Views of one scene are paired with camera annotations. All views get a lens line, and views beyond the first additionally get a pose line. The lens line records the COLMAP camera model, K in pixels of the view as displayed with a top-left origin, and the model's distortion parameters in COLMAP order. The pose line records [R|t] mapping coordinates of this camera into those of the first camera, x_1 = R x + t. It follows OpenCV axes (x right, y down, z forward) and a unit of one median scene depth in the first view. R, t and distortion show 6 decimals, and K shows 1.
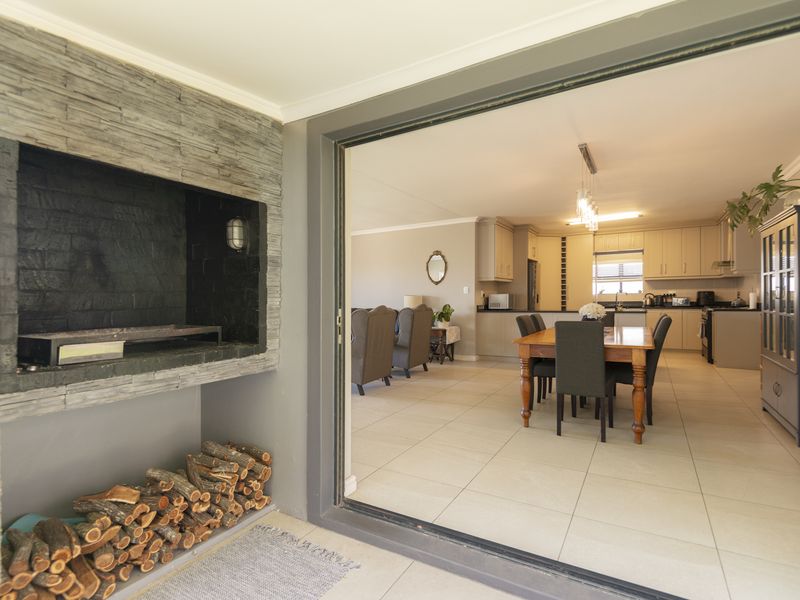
lens RADIAL K [[428.2, 0, 388.4], [0, 428.2, 303.1], [0, 0, 1]] dist [0.043114, -0.040495]
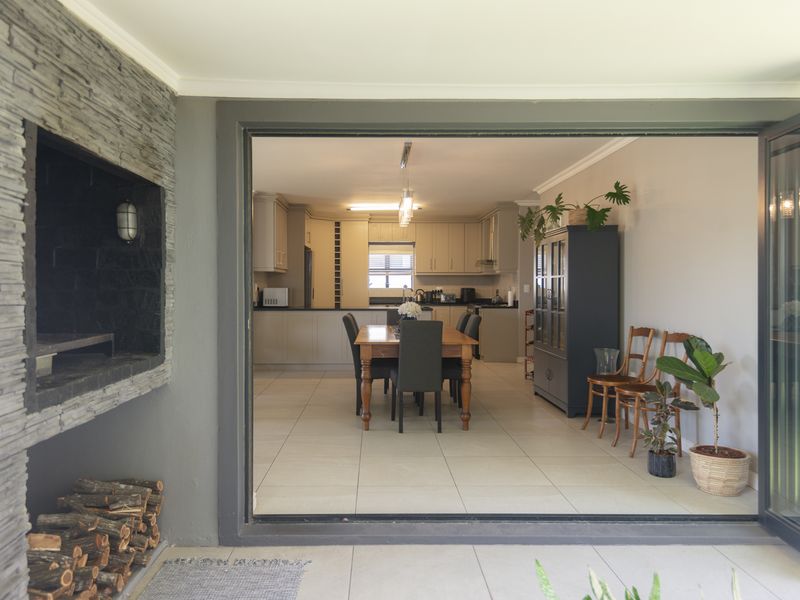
lens RADIAL K [[602.2, 0, 400.0], [0, 602.2, 300.0], [0, 0, 1]] dist [0.002846, -0.000430]
pose [[0.833660, 0.003730, 0.552266, -0.275592], [-0.008035, 0.999953, 0.005374, -0.010104], [-0.552220, -0.008917, 0.833651, -0.125410]]
